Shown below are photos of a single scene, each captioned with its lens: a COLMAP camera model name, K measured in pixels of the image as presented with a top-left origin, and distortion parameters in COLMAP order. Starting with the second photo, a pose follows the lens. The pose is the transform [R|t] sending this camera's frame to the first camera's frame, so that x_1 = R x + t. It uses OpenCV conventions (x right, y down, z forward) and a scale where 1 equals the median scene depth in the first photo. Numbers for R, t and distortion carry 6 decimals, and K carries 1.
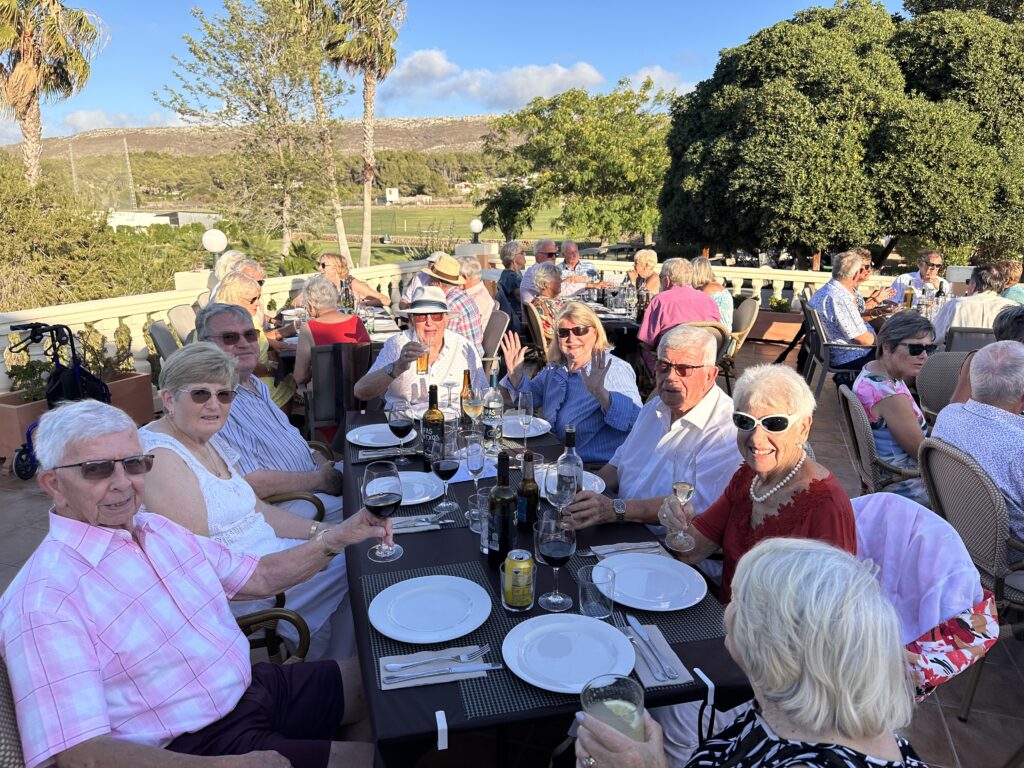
lens RADIAL K [[725.7, 0, 515.2], [0, 725.7, 392.7], [0, 0, 1]] dist [0.022320, -0.027965]
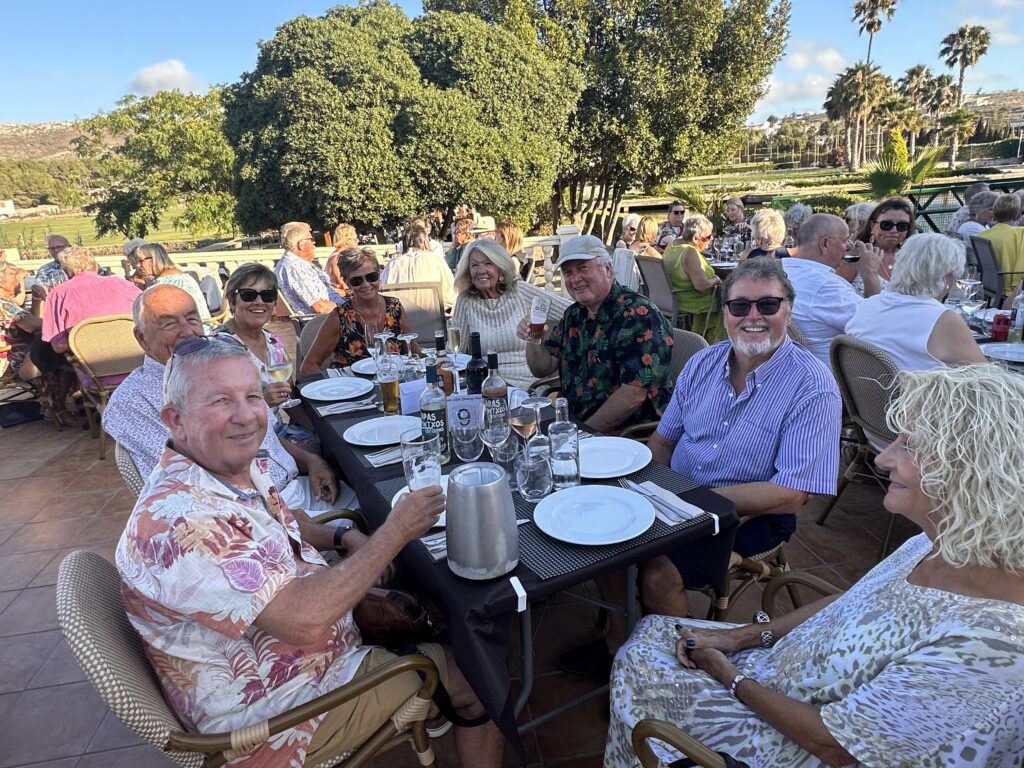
lens RADIAL K [[638.0, 0, 518.7], [0, 638.0, 386.7], [0, 0, 1]] dist [-0.003387, 0.001847]
pose [[0.883790, -0.193996, 0.425772, 0.144596], [0.178014, 0.980975, 0.077455, 0.008010], [-0.432698, 0.007340, 0.901509, 0.028398]]
